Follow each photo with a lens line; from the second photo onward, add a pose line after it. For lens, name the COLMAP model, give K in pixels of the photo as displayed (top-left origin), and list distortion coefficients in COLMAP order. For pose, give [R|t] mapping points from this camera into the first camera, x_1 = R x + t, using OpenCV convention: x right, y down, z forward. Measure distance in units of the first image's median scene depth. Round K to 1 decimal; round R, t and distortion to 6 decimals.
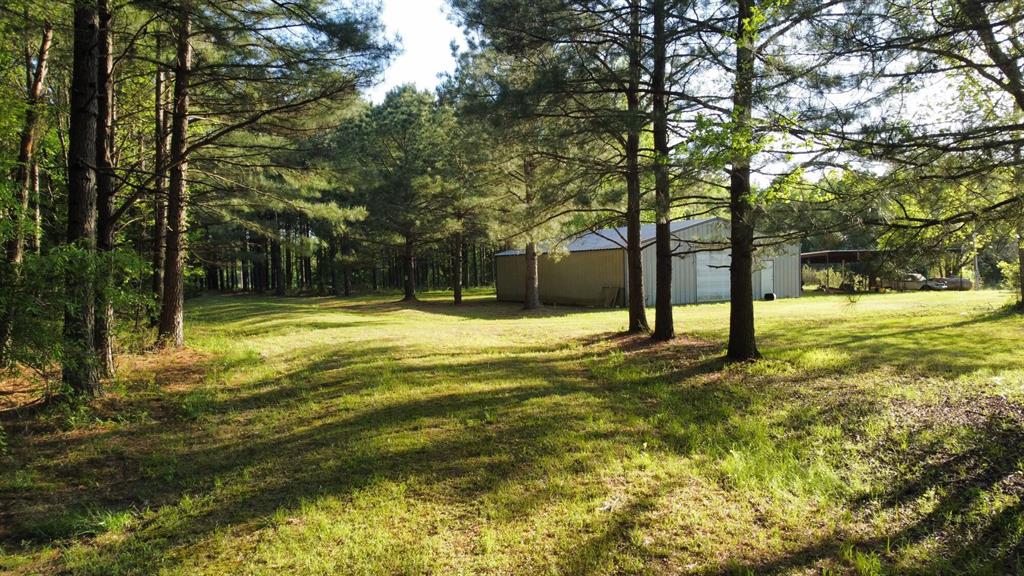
lens RADIAL K [[796.9, 0, 511.7], [0, 796.9, 285.5], [0, 0, 1]] dist [0.019027, -0.003251]
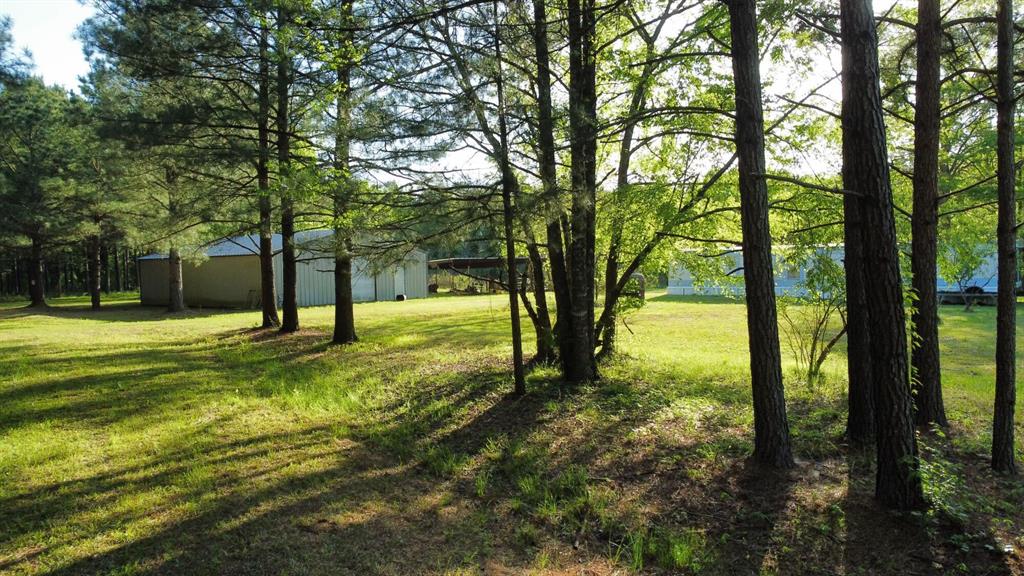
lens RADIAL K [[796.9, 0, 510.2], [0, 796.9, 294.8], [0, 0, 1]] dist [0.019027, -0.003251]
pose [[0.917443, -0.008467, 0.397777, 0.014676], [0.006371, 0.999958, 0.006591, 0.005168], [-0.397816, -0.003513, 0.917459, -0.184196]]
